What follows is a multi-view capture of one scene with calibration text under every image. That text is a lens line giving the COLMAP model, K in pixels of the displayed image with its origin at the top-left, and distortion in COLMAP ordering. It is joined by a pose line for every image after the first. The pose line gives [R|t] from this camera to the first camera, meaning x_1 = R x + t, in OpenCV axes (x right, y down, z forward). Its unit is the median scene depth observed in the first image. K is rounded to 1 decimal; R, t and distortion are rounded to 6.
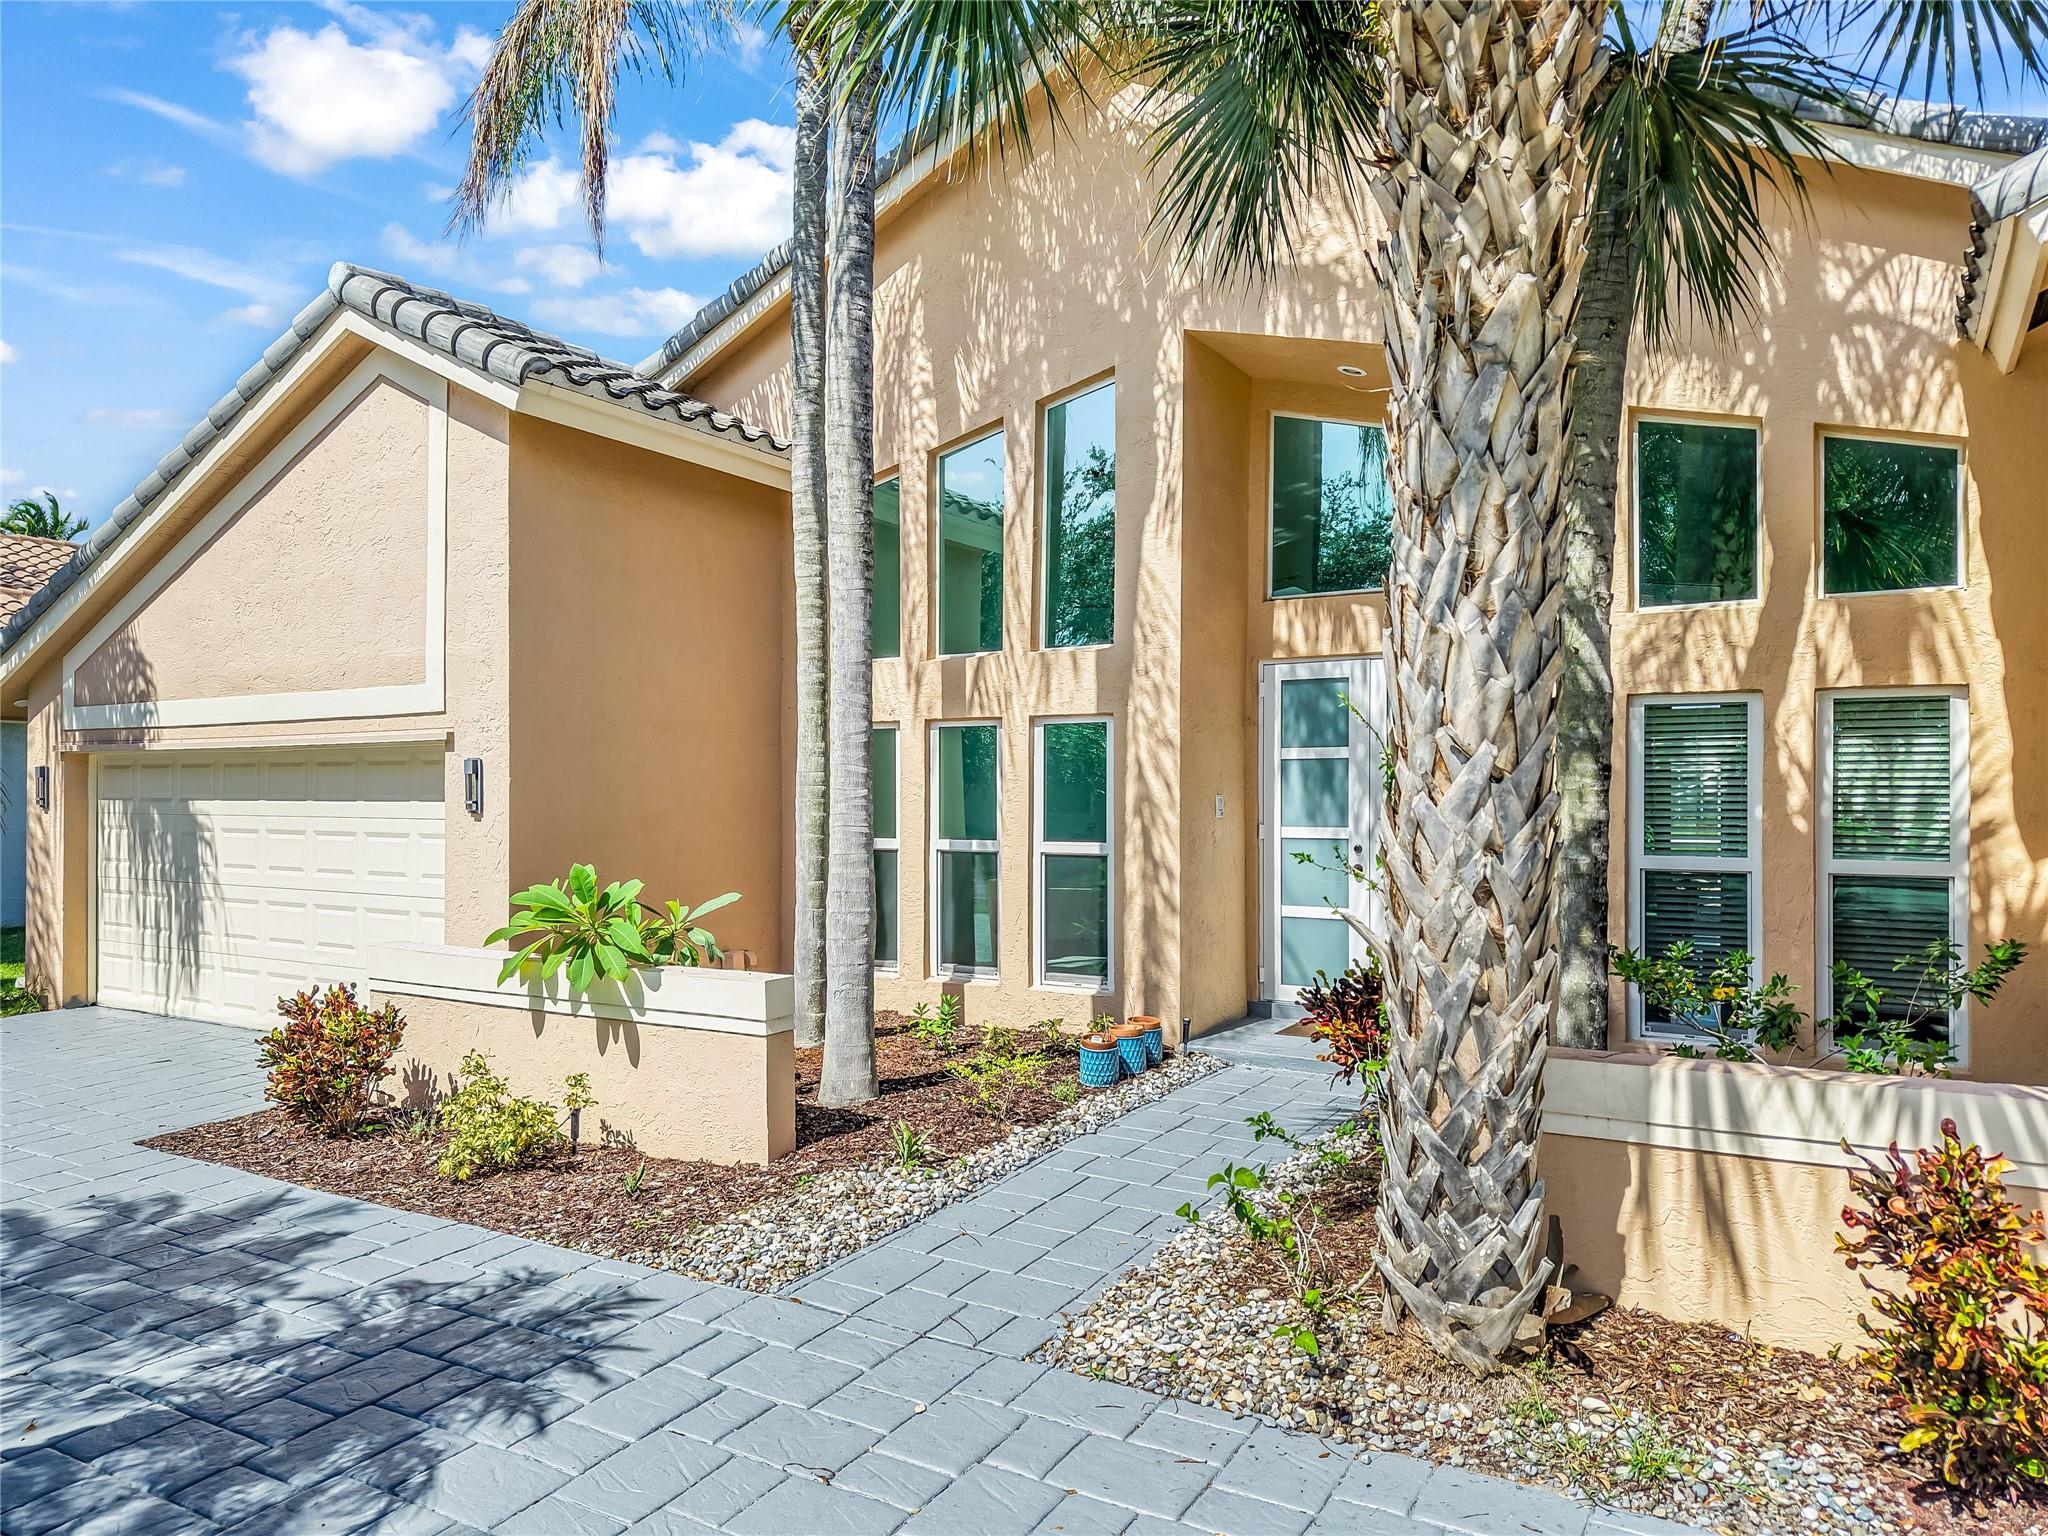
lens RADIAL K [[1386.7, 0, 1018.4], [0, 1386.7, 784.9], [0, 0, 1]] dist [0.003210, -0.010077]
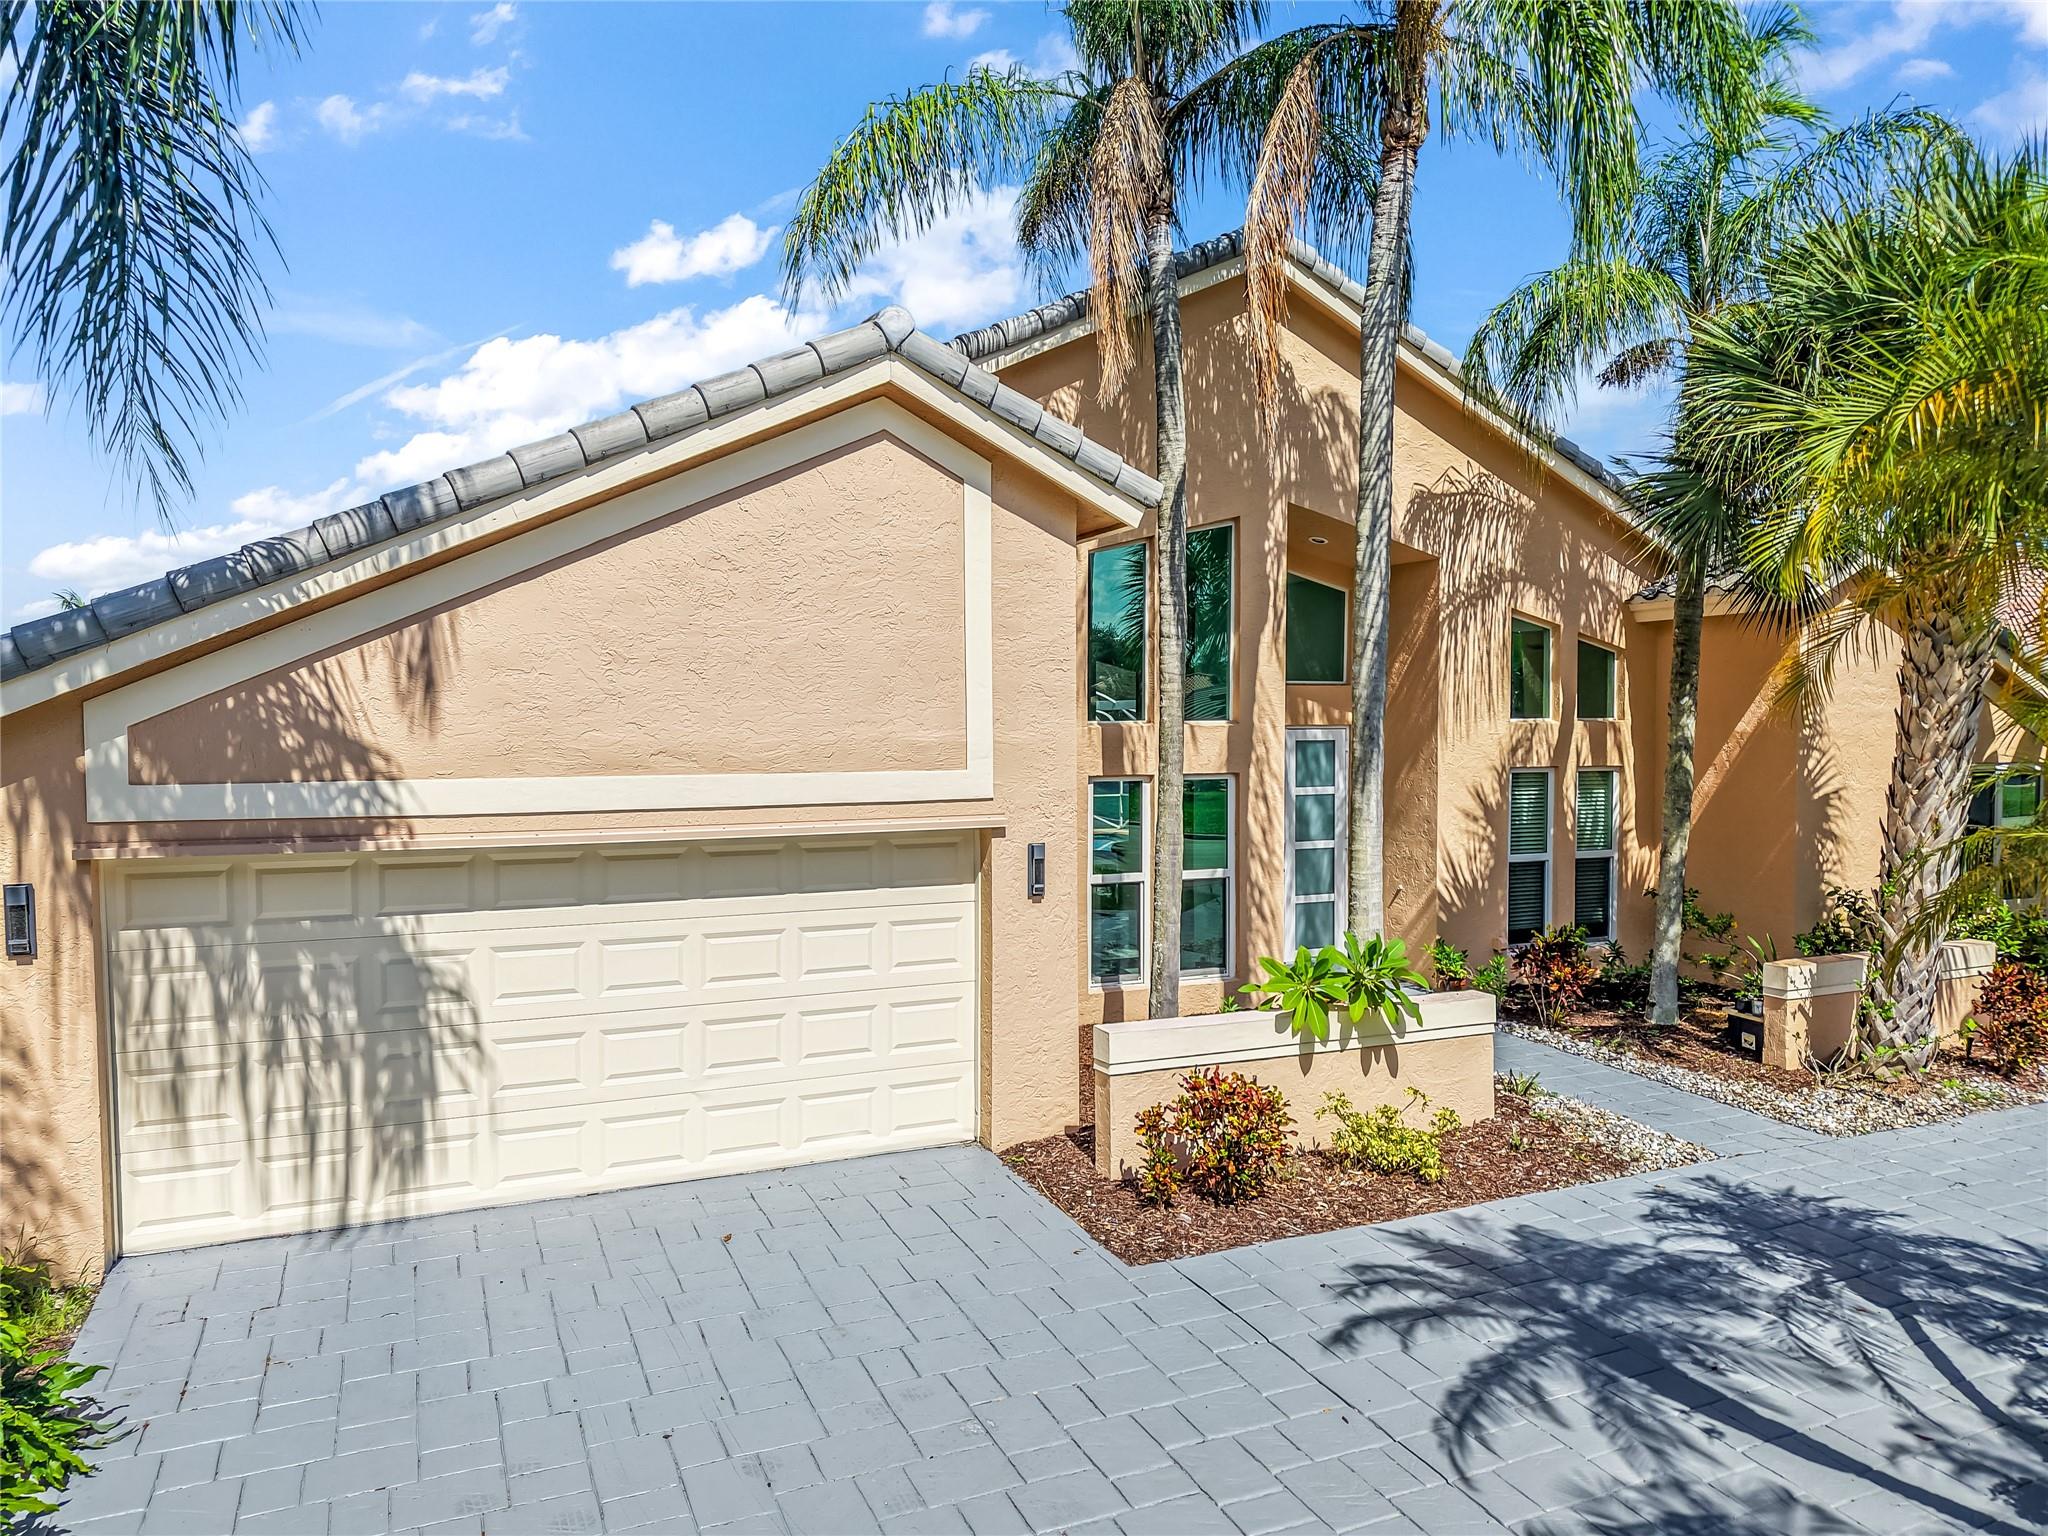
lens RADIAL K [[1386.7, 0, 1006.8], [0, 1386.7, 764.9], [0, 0, 1]] dist [0.003210, -0.010077]
pose [[0.572482, -0.028569, 0.819420, -1.555758], [-0.005360, 0.999241, 0.038583, -0.146654], [-0.819900, -0.026480, 0.571894, 0.535040]]
